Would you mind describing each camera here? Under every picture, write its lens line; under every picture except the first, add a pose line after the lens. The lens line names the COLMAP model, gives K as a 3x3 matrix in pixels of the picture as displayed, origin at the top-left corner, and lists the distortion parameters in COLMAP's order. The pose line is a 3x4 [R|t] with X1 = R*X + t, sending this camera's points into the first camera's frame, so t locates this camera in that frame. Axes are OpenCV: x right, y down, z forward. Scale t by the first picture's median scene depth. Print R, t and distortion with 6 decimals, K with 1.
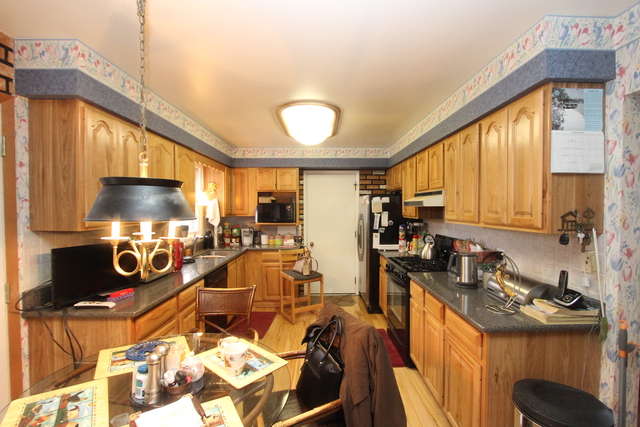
lens RADIAL K [[294.6, 0, 323.3], [0, 294.6, 215.7], [0, 0, 1]] dist [-0.022906, 0.000283]
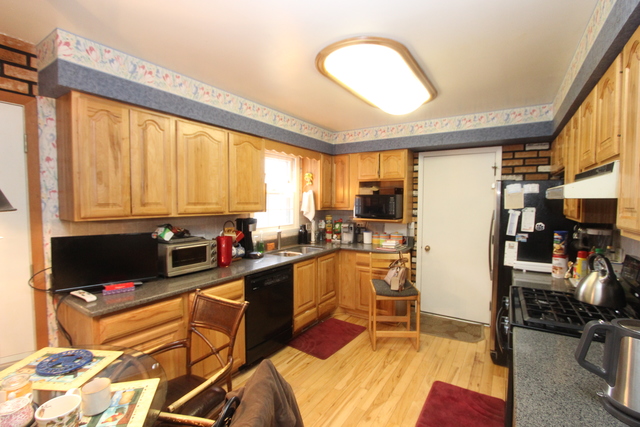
lens RADIAL K [[294.6, 0, 323.3], [0, 294.6, 215.7], [0, 0, 1]] dist [-0.022906, 0.000283]
pose [[0.836065, 0.033466, -0.547608, 0.174898], [-0.020958, 0.999357, 0.029076, -0.005571], [0.548230, -0.012833, 0.836229, 0.247833]]
